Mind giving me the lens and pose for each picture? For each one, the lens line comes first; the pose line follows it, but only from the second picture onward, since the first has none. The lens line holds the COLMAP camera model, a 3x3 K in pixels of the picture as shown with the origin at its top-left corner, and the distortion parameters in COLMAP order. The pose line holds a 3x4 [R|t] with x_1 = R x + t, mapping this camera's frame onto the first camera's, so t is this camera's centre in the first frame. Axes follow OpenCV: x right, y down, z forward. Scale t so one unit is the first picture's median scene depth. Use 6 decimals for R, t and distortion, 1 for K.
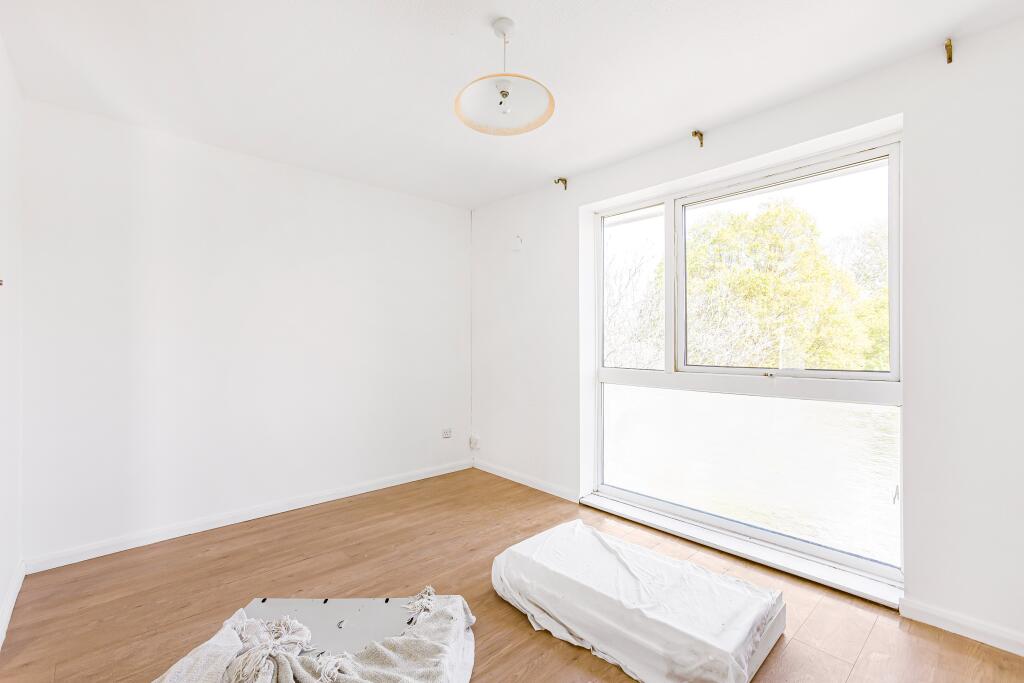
lens RADIAL K [[441.2, 0, 512.0], [0, 441.2, 341.5], [0, 0, 1]] dist [0.001015, 0.000301]
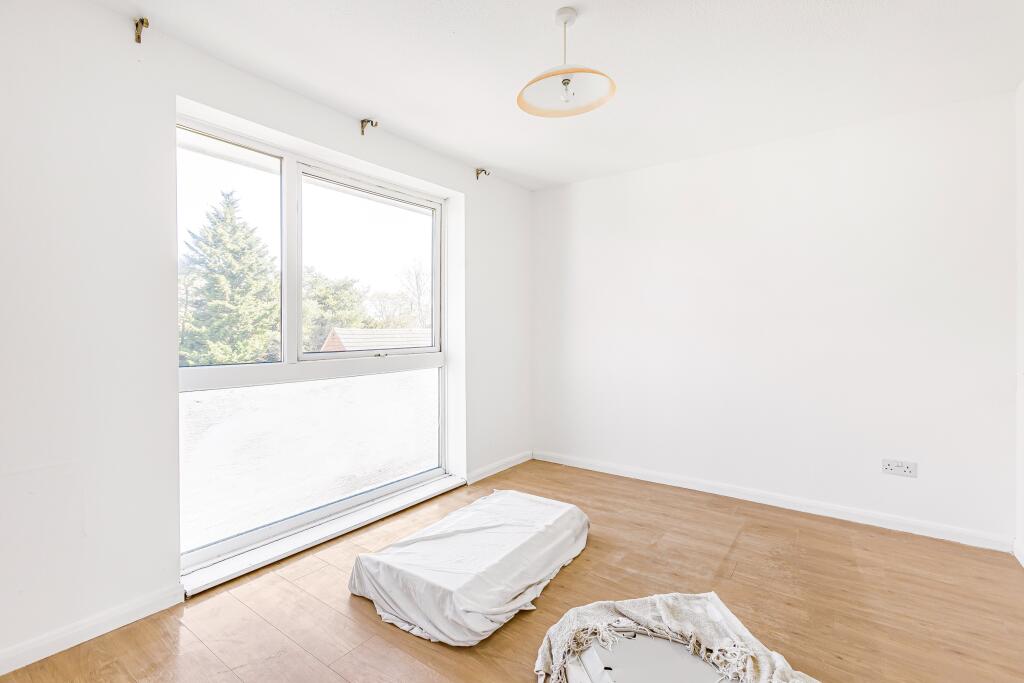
lens RADIAL K [[456.4, 0, 510.9], [0, 456.4, 331.5], [0, 0, 1]] dist [0.000235, 0.000182]
pose [[-0.184791, -0.005318, 0.982763, -0.733935], [0.002248, 0.999980, 0.005834, 0.006235], [-0.982775, 0.003287, -0.184776, 0.947700]]
